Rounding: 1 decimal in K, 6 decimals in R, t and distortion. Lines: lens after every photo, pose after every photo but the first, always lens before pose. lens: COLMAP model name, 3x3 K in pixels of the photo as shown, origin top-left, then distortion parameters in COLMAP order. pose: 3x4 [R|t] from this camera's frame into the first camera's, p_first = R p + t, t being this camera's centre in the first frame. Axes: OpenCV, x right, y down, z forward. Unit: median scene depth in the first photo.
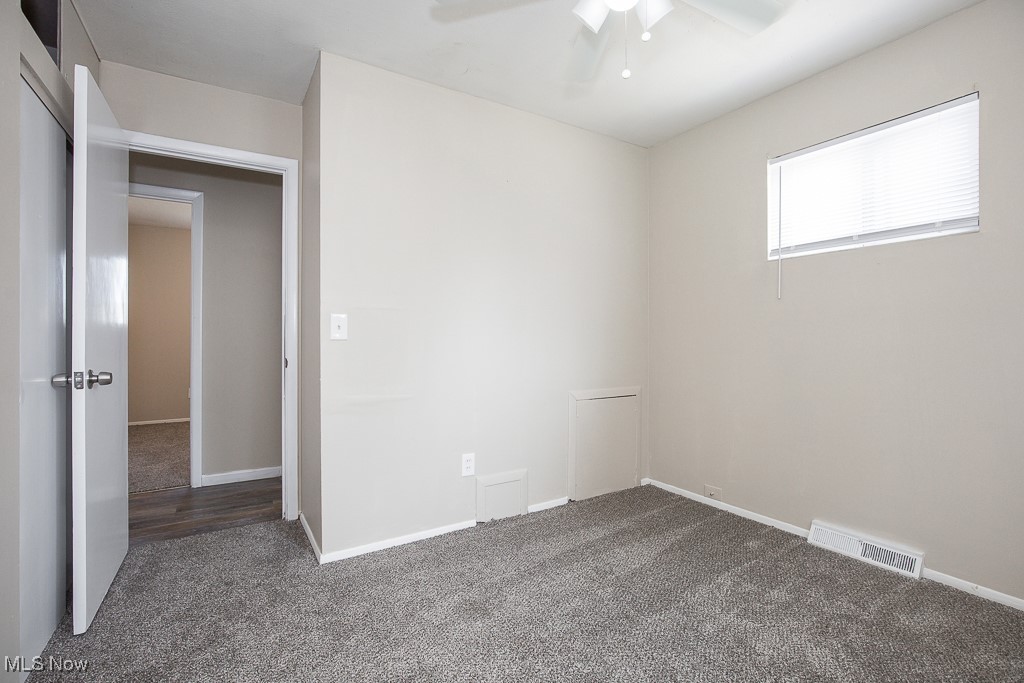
lens RADIAL K [[472.4, 0, 513.5], [0, 472.4, 337.1], [0, 0, 1]] dist [-0.001032, -0.000207]
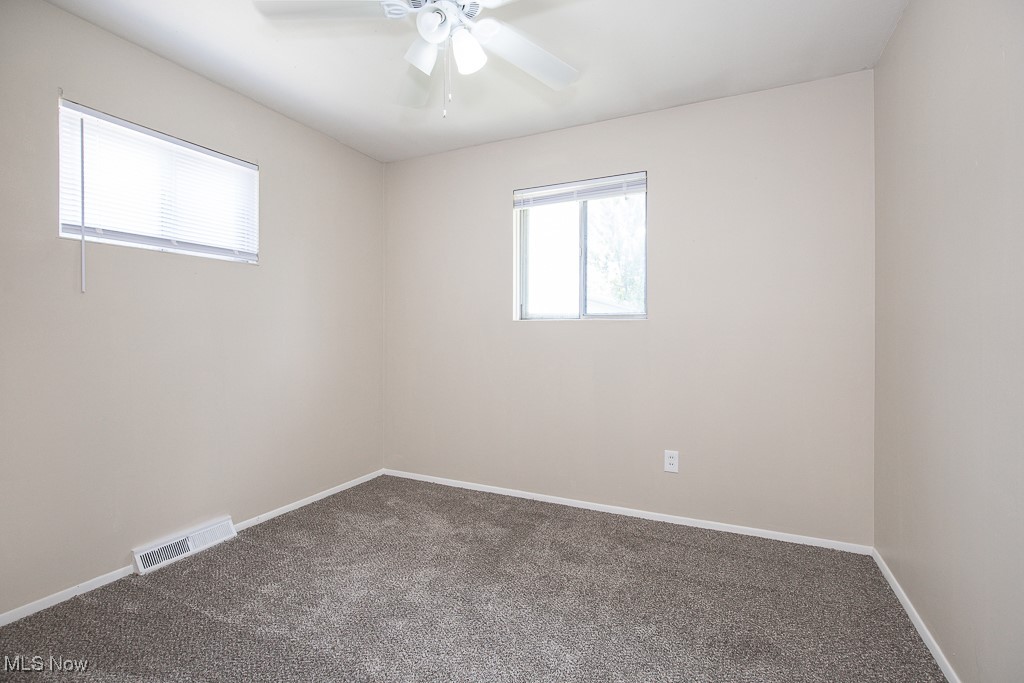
lens RADIAL K [[472.4, 0, 513.5], [0, 472.4, 337.1], [0, 0, 1]] dist [-0.001032, -0.000207]
pose [[-0.536726, -0.006779, 0.843729, -0.468447], [0.000005, 0.999968, 0.008037, -0.015586], [-0.843756, 0.004318, -0.536709, 0.848316]]
